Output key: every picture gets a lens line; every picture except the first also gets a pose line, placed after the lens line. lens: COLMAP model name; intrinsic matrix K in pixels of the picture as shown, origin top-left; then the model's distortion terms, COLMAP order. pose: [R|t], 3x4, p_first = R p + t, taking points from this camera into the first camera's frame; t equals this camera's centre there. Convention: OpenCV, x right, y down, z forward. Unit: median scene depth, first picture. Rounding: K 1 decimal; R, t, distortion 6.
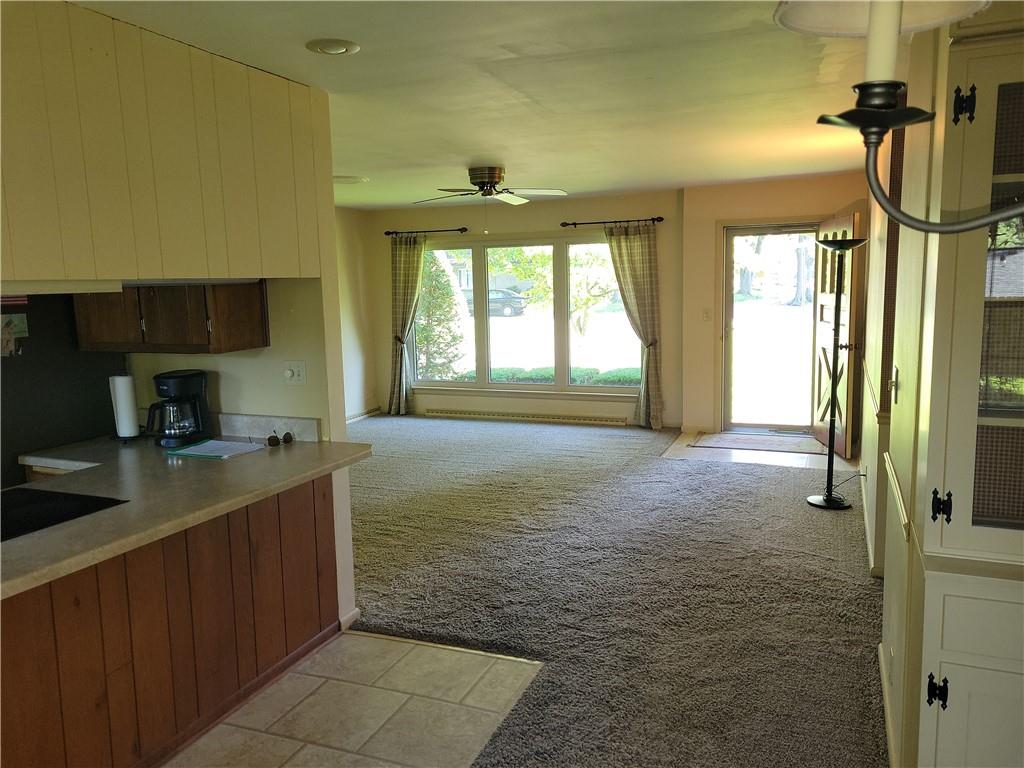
lens RADIAL K [[776.7, 0, 518.4], [0, 776.7, 387.5], [0, 0, 1]] dist [0.039353, -0.013754]
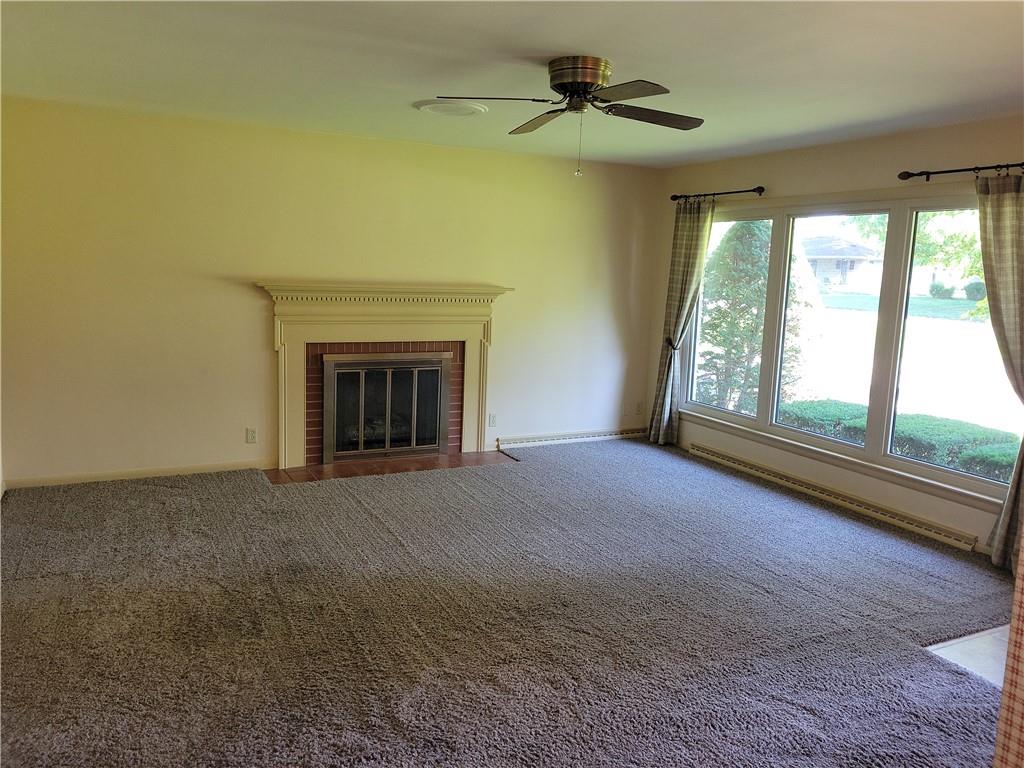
lens RADIAL K [[776.7, 0, 506.6], [0, 776.7, 376.1], [0, 0, 1]] dist [0.039353, -0.013754]
pose [[0.751604, 0.146108, -0.643230, 0.219420], [-0.147659, 0.987680, 0.051812, -0.048892], [0.642875, 0.056036, 0.763918, 0.362622]]
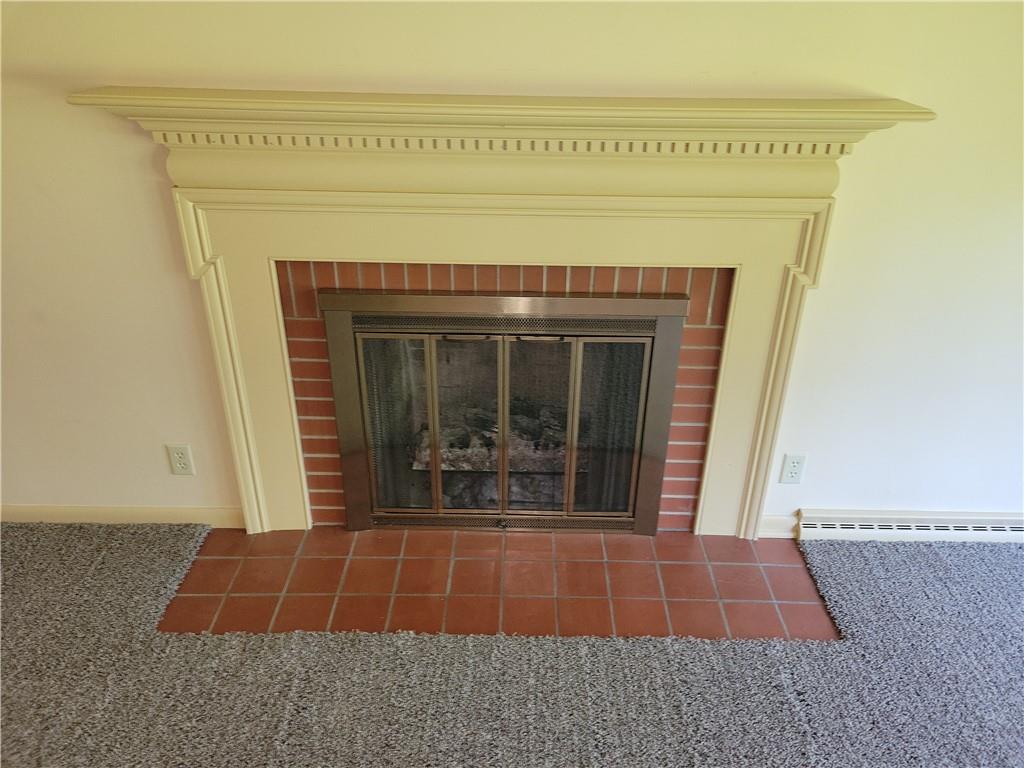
lens RADIAL K [[776.7, 0, 526.2], [0, 776.7, 393.8], [0, 0, 1]] dist [0.039353, -0.013754]
pose [[0.375116, 0.471376, -0.798181, -0.087884], [-0.158548, 0.880994, 0.445770, -0.103011], [0.913318, -0.040666, 0.405211, 0.725738]]
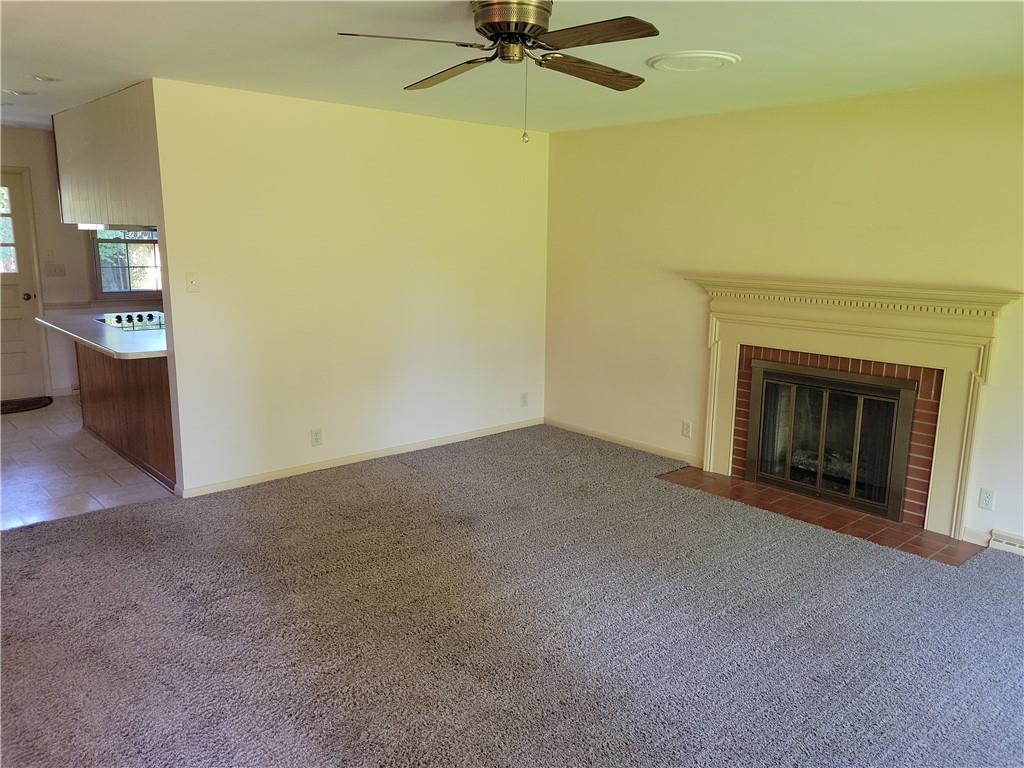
lens RADIAL K [[776.7, 0, 520.3], [0, 776.7, 384.0], [0, 0, 1]] dist [0.039353, -0.013754]
pose [[-0.431374, 0.185699, -0.882854, 0.276843], [-0.135250, 0.954216, 0.266795, -0.125984], [0.891977, 0.234494, -0.386508, 0.843859]]
